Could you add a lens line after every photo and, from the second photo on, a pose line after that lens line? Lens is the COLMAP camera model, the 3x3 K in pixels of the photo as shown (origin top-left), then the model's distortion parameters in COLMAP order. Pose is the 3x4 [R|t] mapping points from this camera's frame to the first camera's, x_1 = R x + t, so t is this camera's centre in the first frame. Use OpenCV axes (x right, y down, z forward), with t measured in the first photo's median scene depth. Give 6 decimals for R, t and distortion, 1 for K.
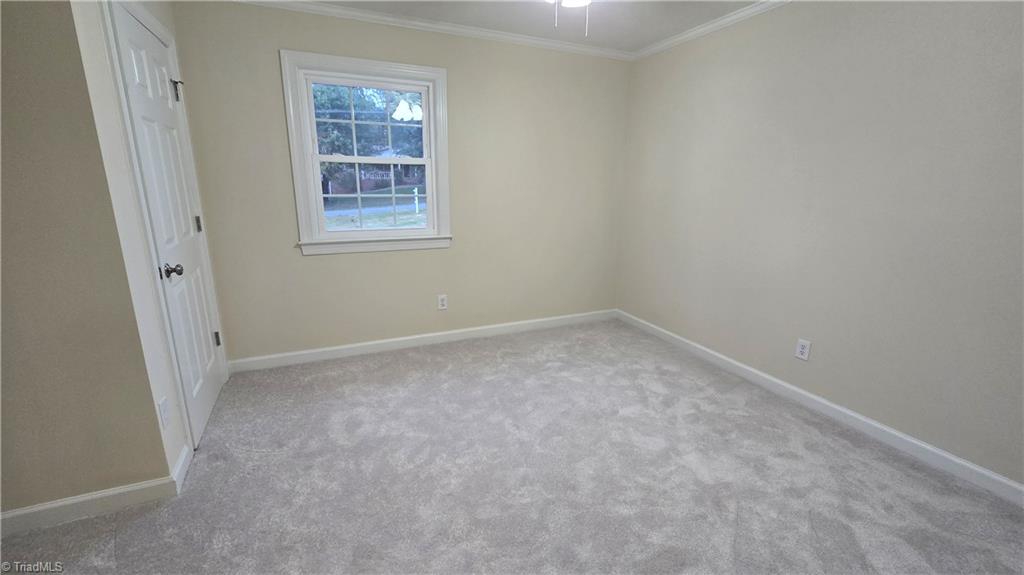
lens RADIAL K [[420.5, 0, 512.8], [0, 420.5, 285.2], [0, 0, 1]] dist [-0.000766, 0.000357]
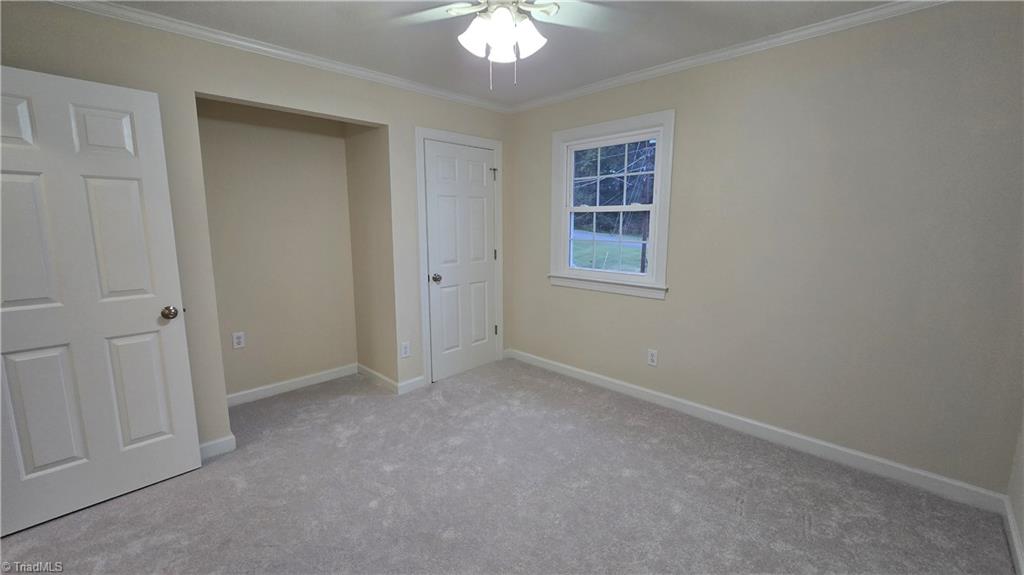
lens RADIAL K [[420.5, 0, 512.8], [0, 420.5, 285.2], [0, 0, 1]] dist [-0.000766, 0.000357]
pose [[0.364332, 0.134790, -0.921463, 0.631300], [-0.212551, 0.975389, 0.058639, -0.118096], [0.906689, 0.174493, 0.384015, 0.399606]]
